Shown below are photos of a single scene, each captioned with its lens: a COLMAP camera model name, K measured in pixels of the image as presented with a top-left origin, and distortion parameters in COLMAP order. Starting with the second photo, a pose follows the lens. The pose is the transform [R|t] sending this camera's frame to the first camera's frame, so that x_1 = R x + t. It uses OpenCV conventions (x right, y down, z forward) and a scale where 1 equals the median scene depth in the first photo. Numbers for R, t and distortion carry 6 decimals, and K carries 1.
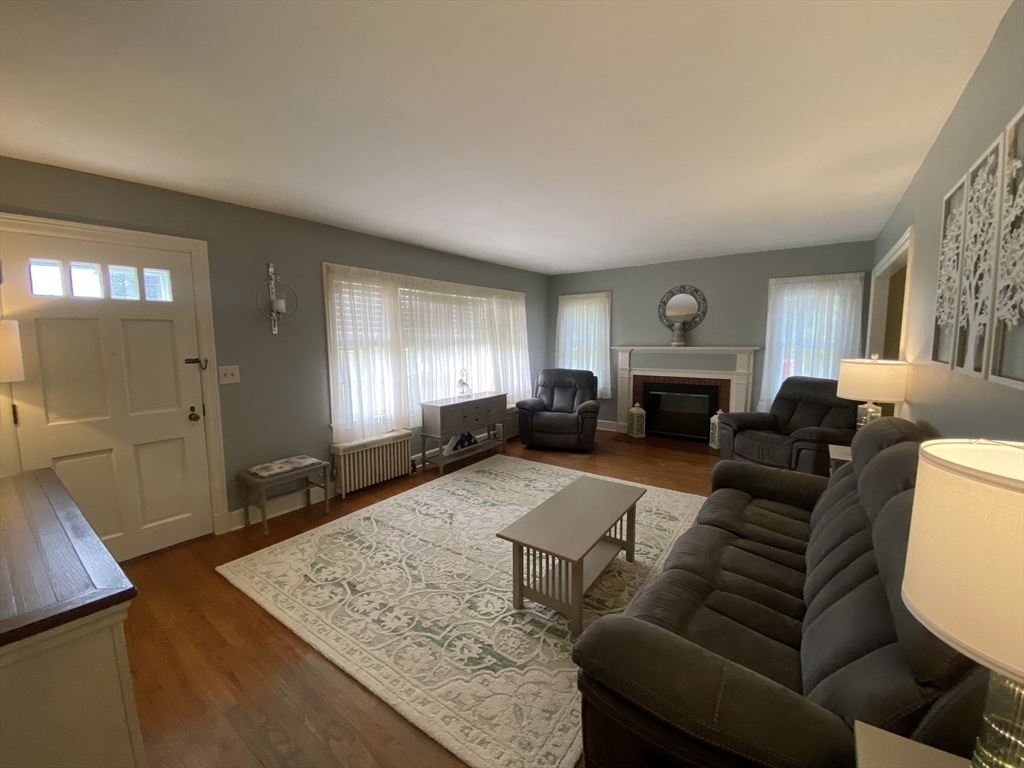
lens RADIAL K [[413.2, 0, 512.0], [0, 413.2, 384.0], [0, 0, 1]] dist [0.000976, 0.000003]
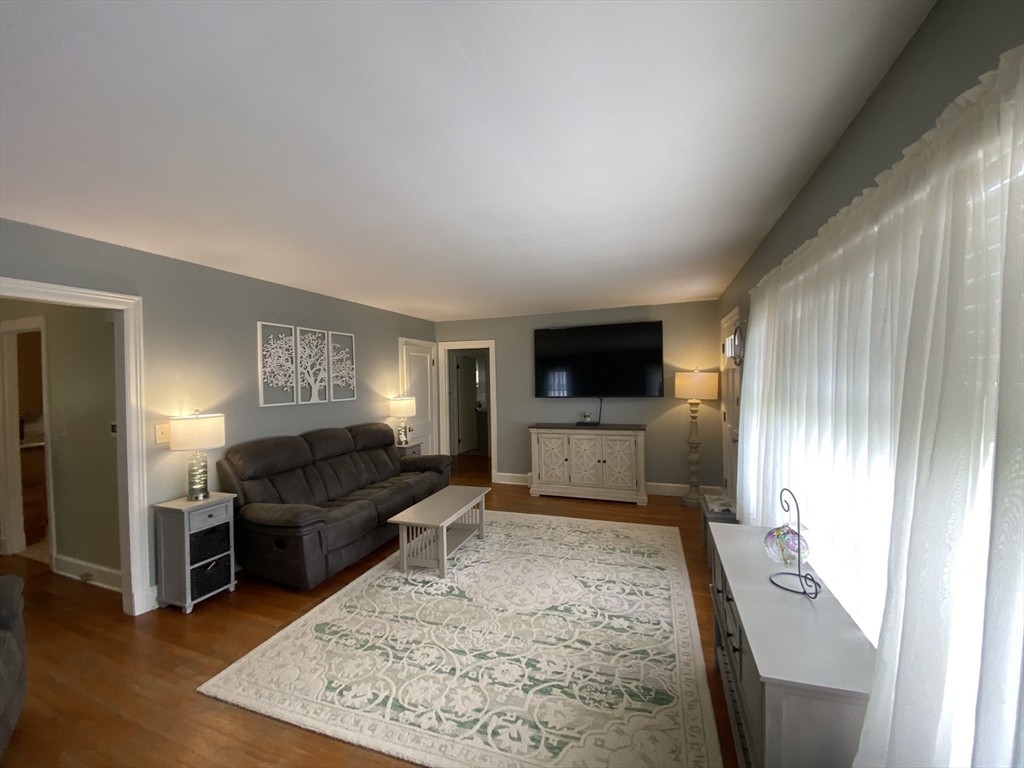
lens RADIAL K [[413.2, 0, 512.0], [0, 413.2, 384.0], [0, 0, 1]] dist [0.000976, 0.000003]
pose [[-0.960108, 0.030062, -0.278010, 0.238131], [-0.003651, 0.992772, 0.119959, -0.216869], [0.279606, 0.116189, -0.953058, 1.724815]]
